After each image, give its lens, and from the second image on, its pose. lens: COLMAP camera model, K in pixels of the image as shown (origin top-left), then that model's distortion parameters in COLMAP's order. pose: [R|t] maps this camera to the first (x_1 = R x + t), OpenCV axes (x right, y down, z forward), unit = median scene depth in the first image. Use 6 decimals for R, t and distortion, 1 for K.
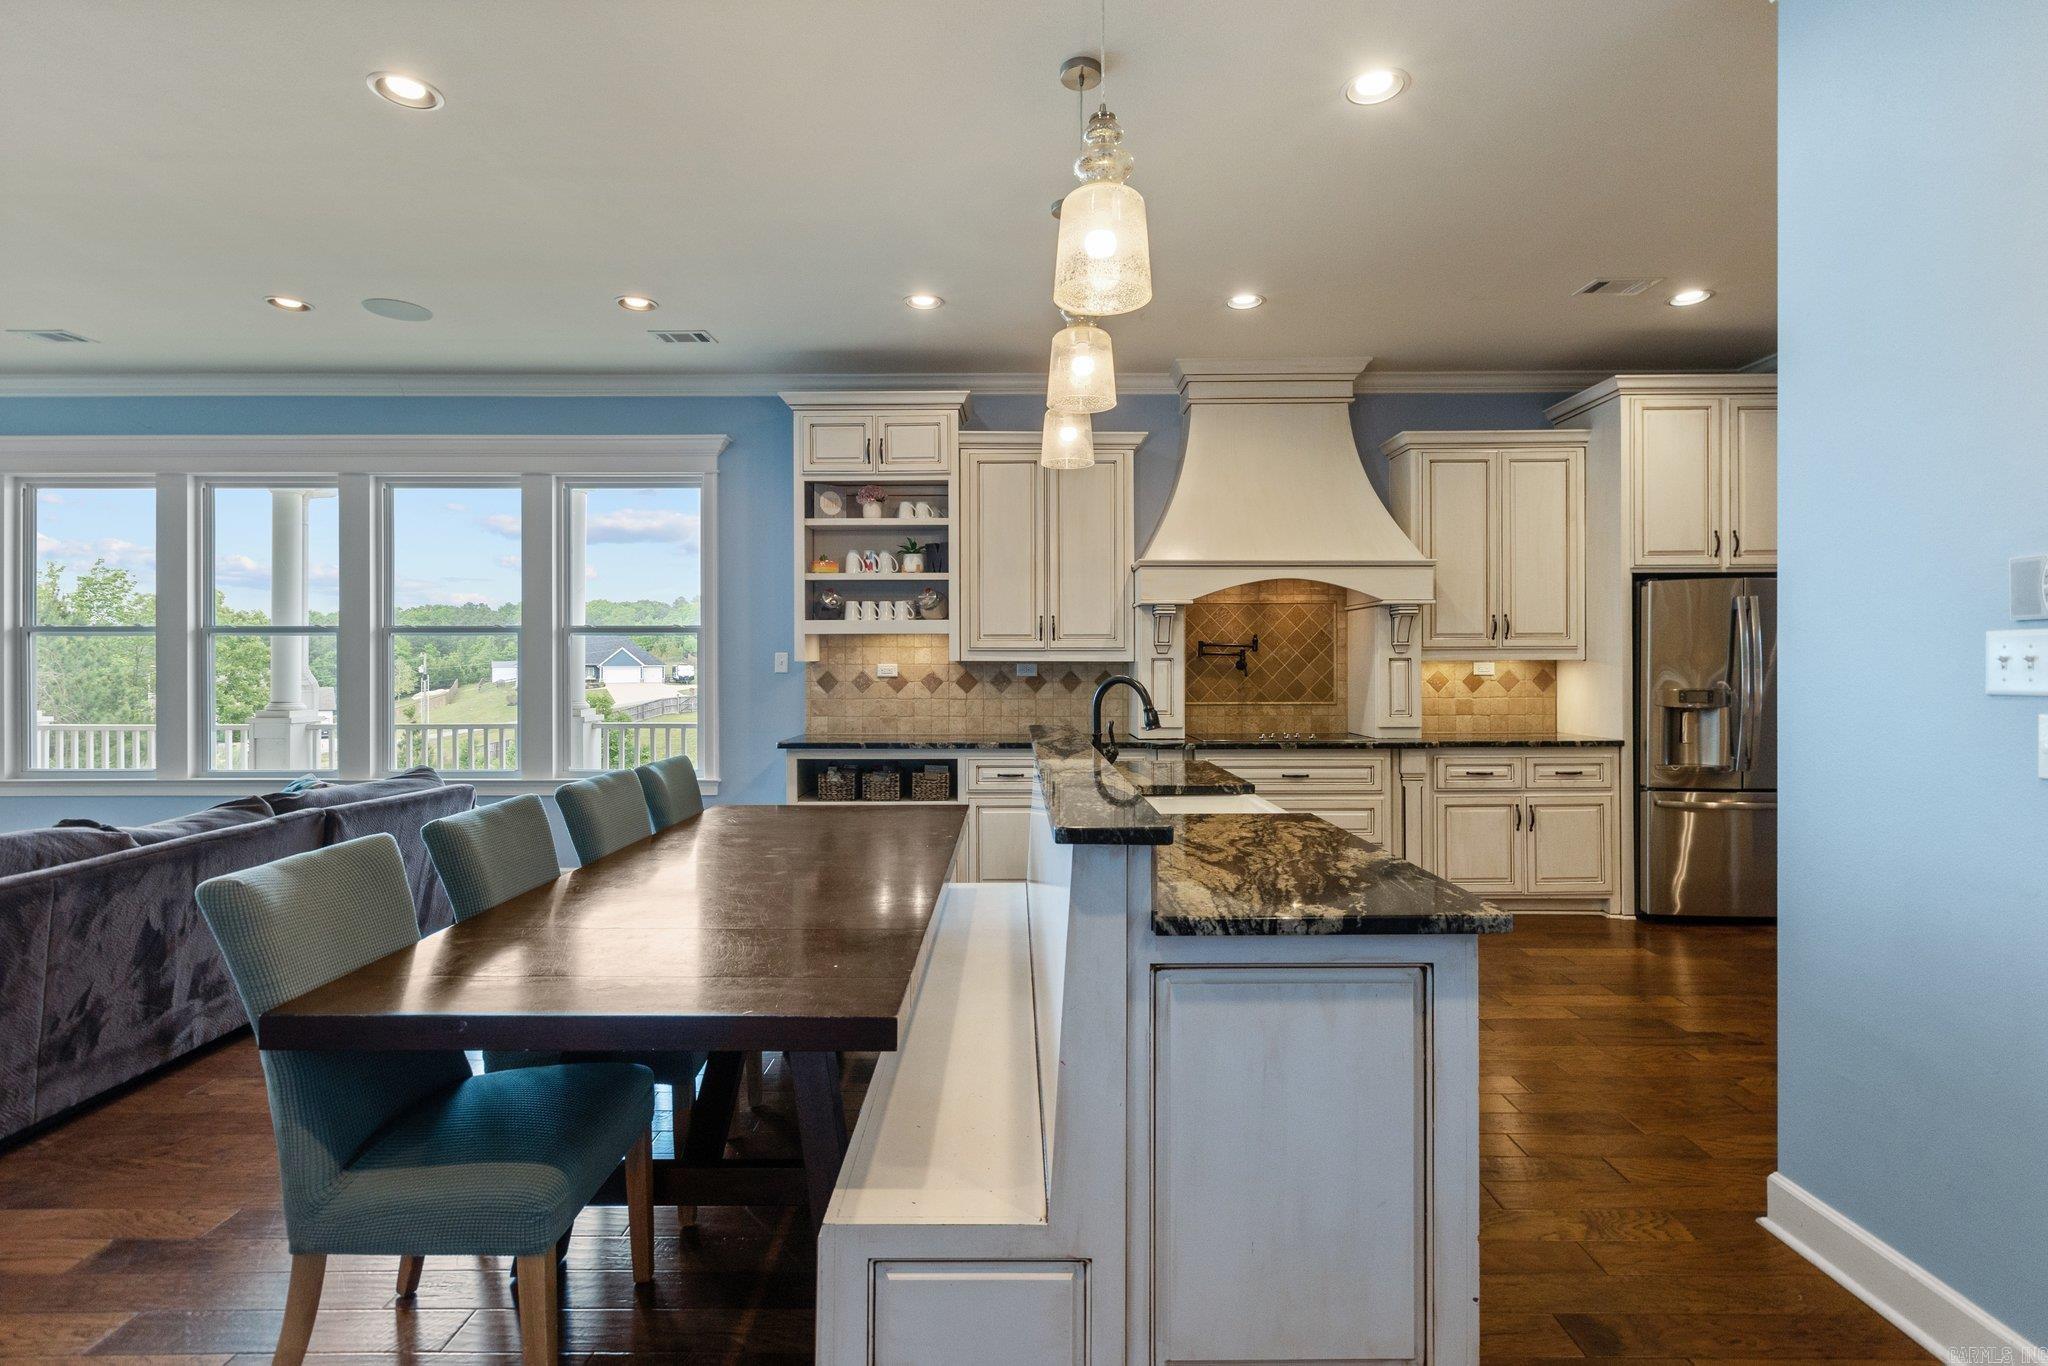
lens RADIAL K [[941.3, 0, 1022.3], [0, 941.3, 663.2], [0, 0, 1]] dist [-0.001950, 0.001697]
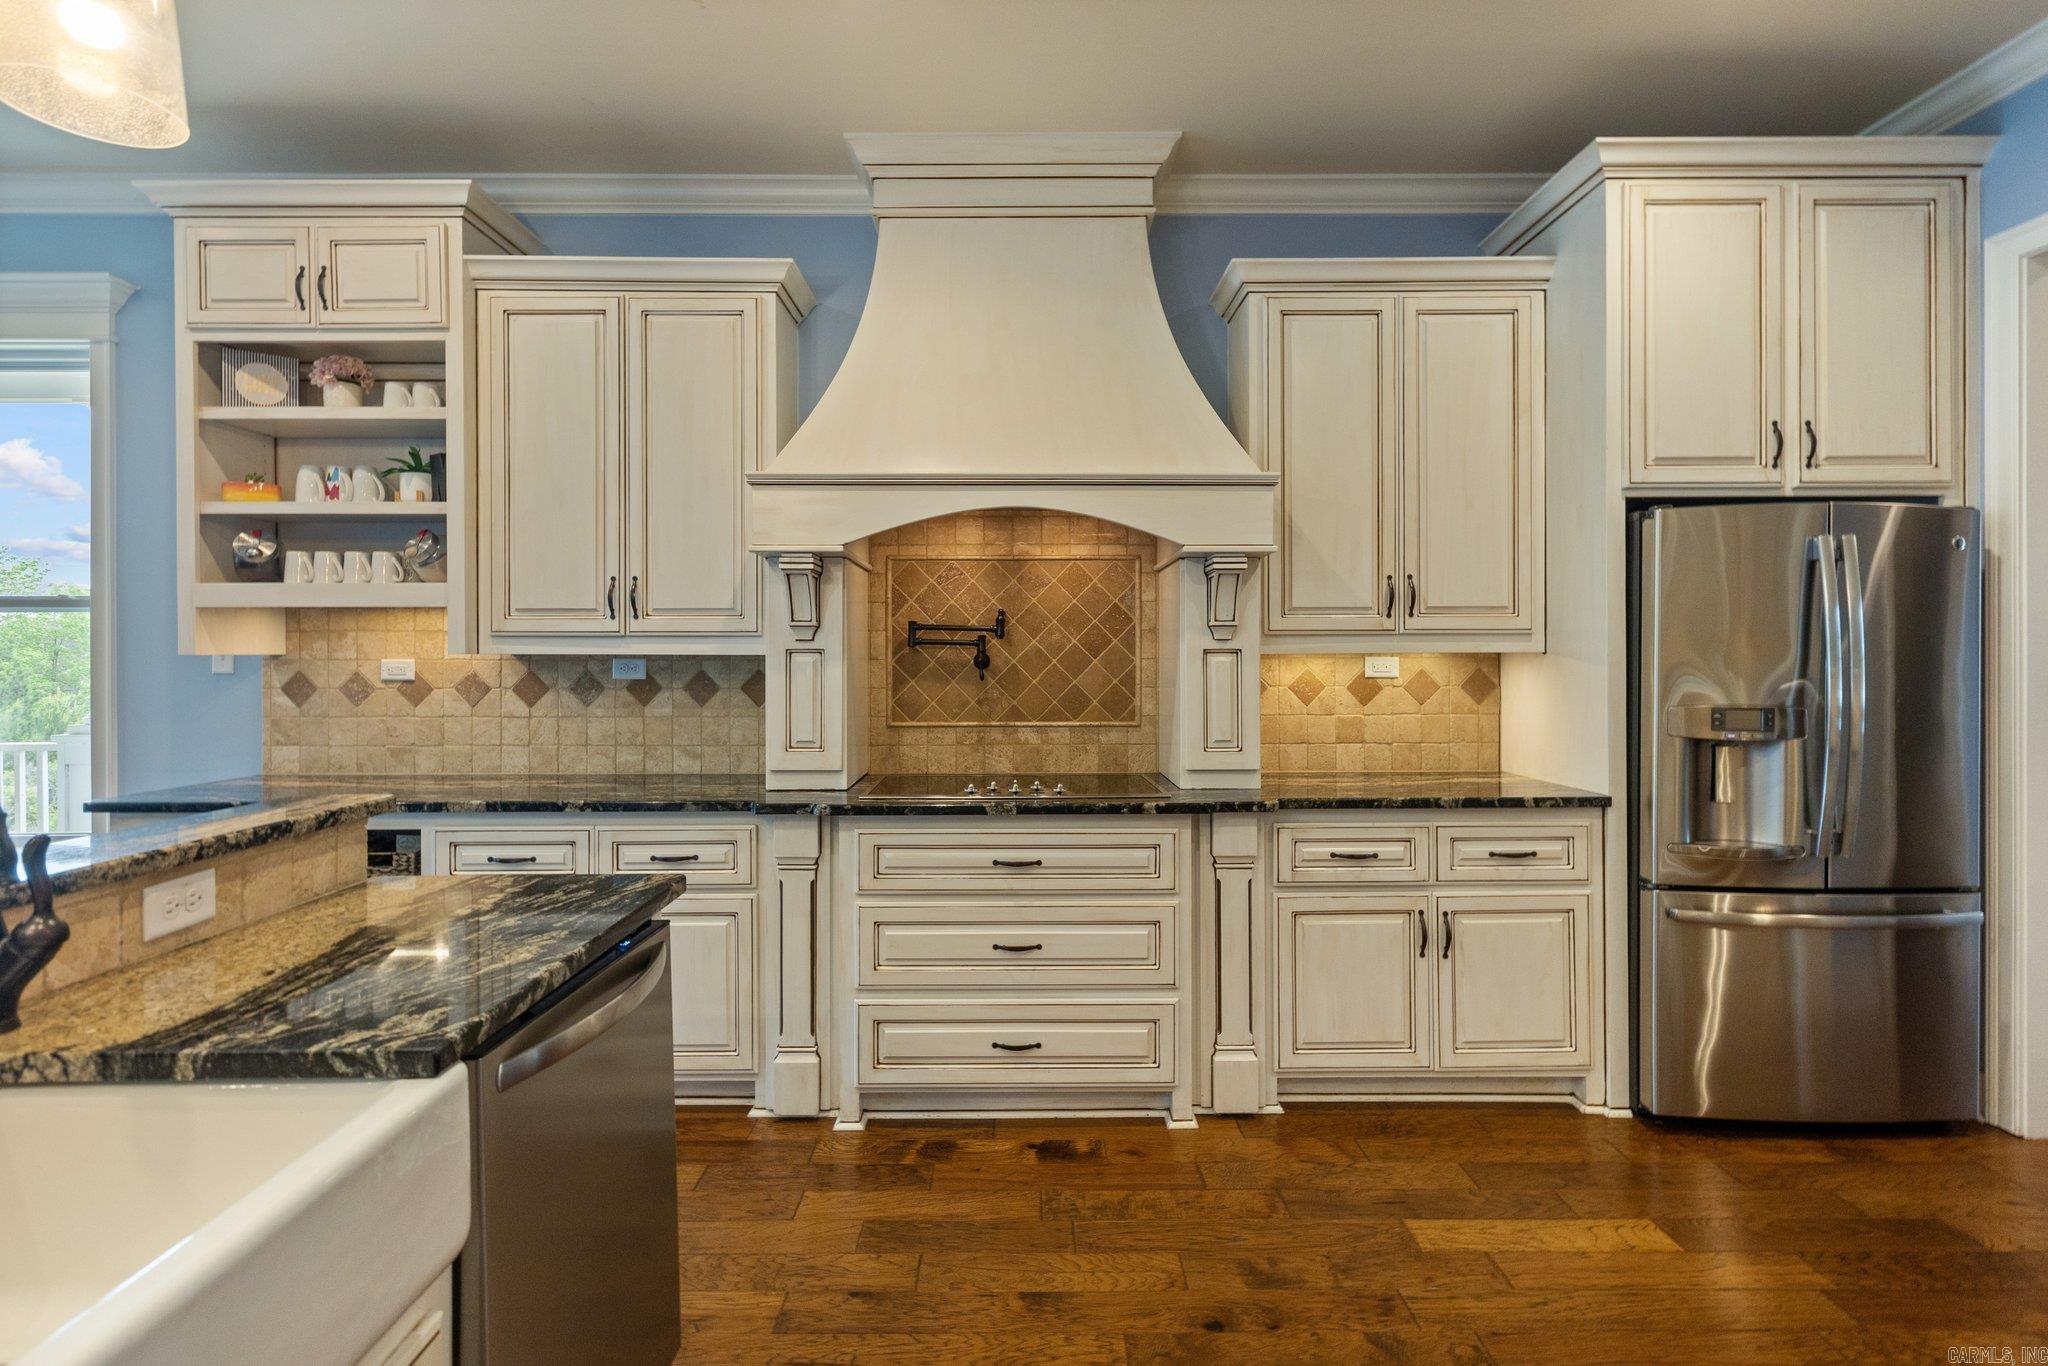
lens RADIAL K [[941.3, 0, 1022.5], [0, 941.3, 658.6], [0, 0, 1]] dist [-0.001950, 0.001697]
pose [[0.999953, 0.000673, 0.009657, 0.266507], [-0.000685, 0.999999, 0.001176, -0.000315], [-0.009656, -0.001183, 0.999953, 0.416209]]
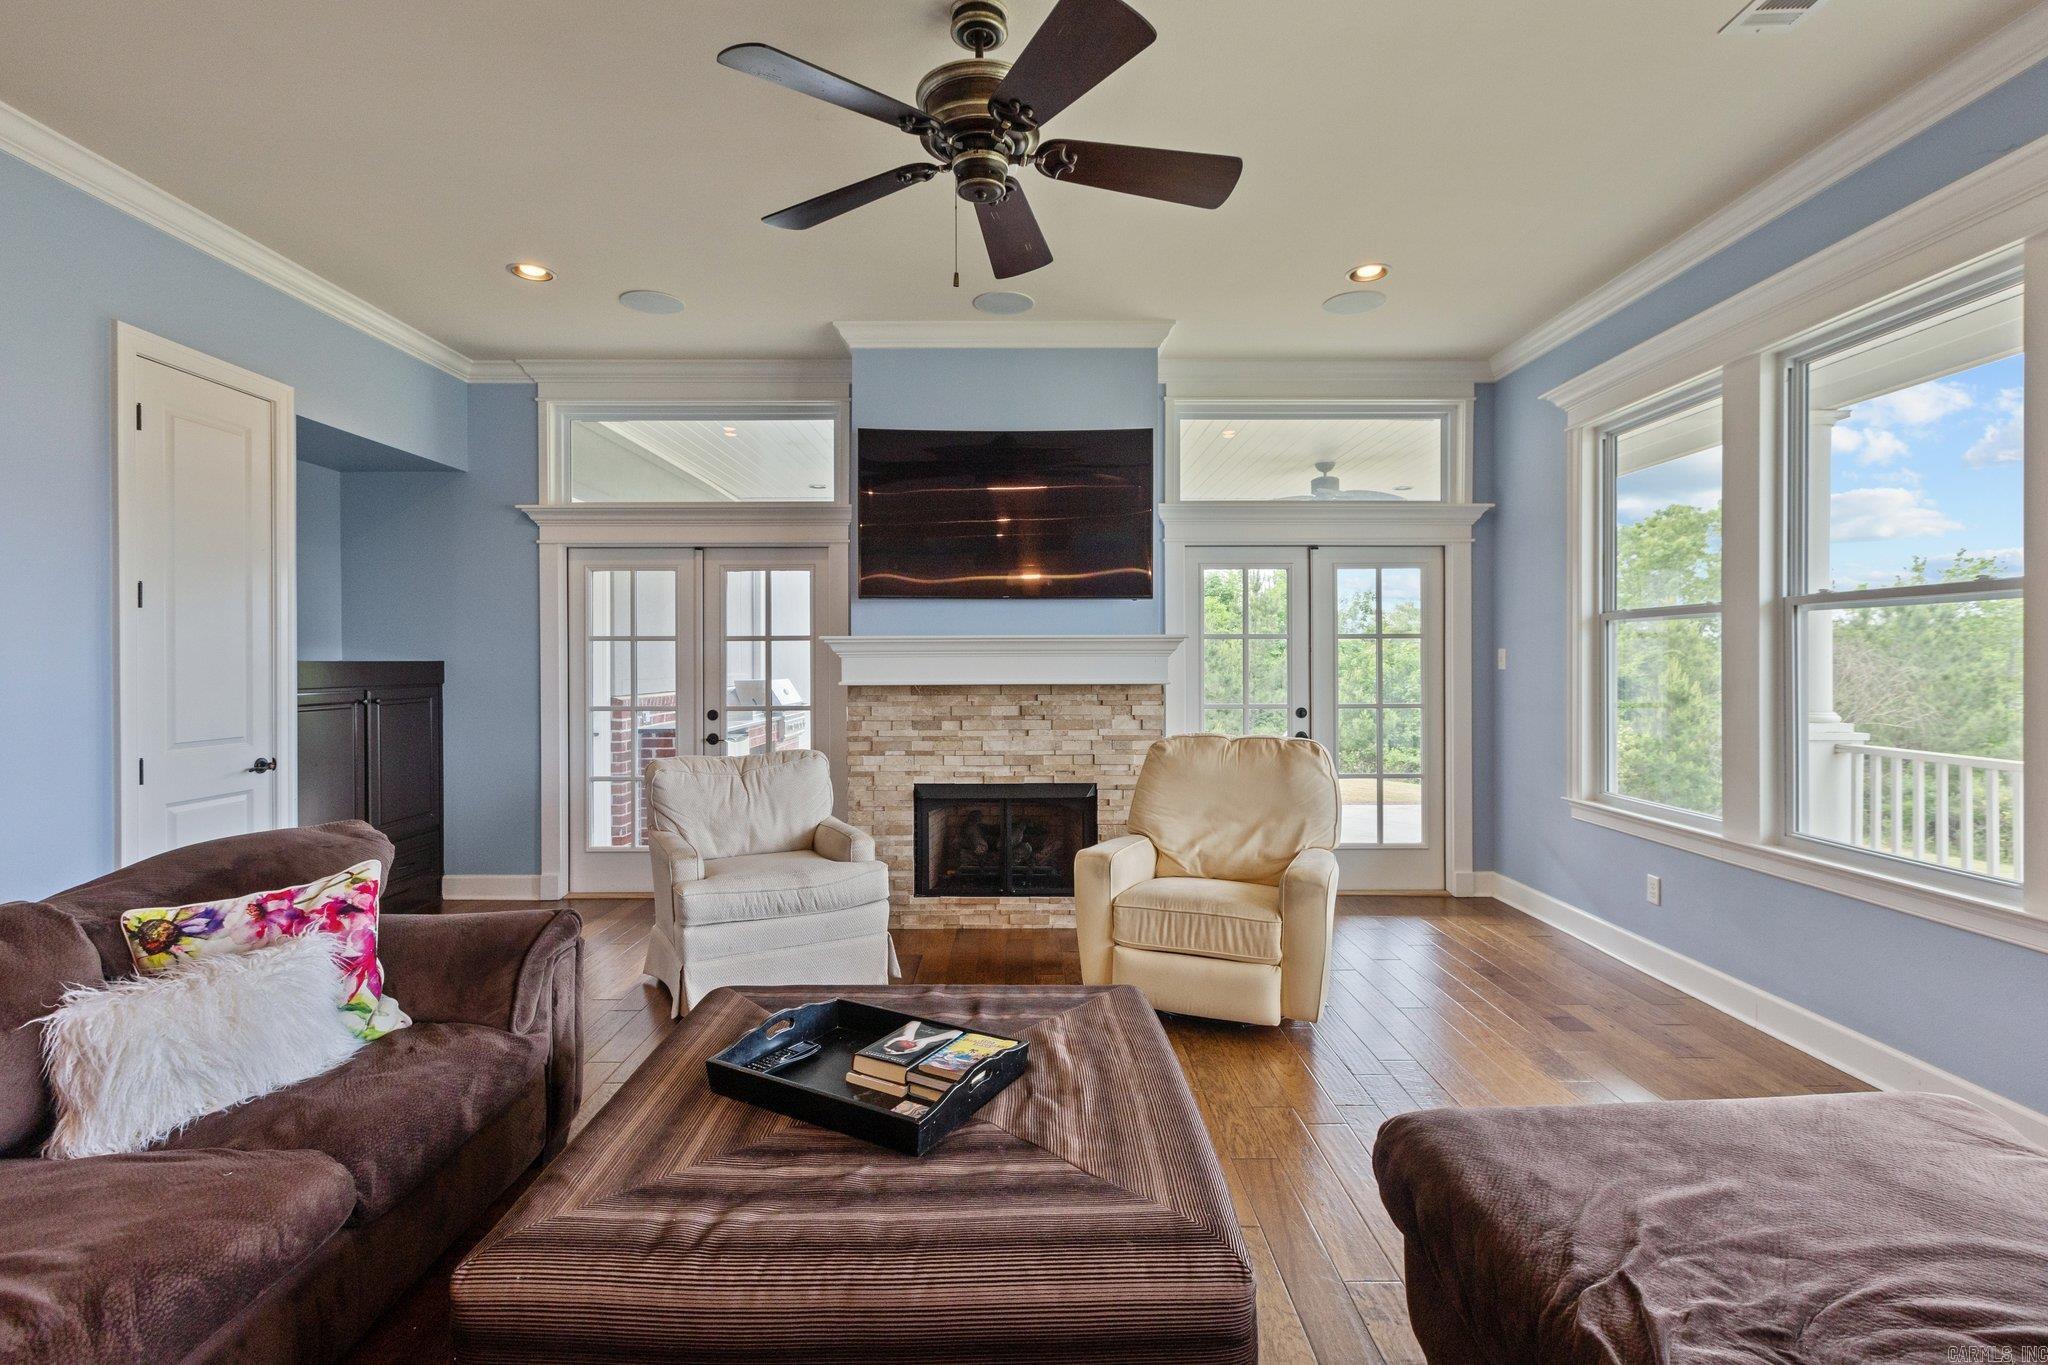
lens RADIAL K [[941.3, 0, 1045.5], [0, 941.3, 657.9], [0, 0, 1]] dist [-0.001950, 0.001697]
pose [[0.014566, -0.001655, -0.999893, -0.490106], [0.002439, 0.999996, -0.001620, 0.000463], [0.999891, -0.002415, 0.014570, 0.566257]]
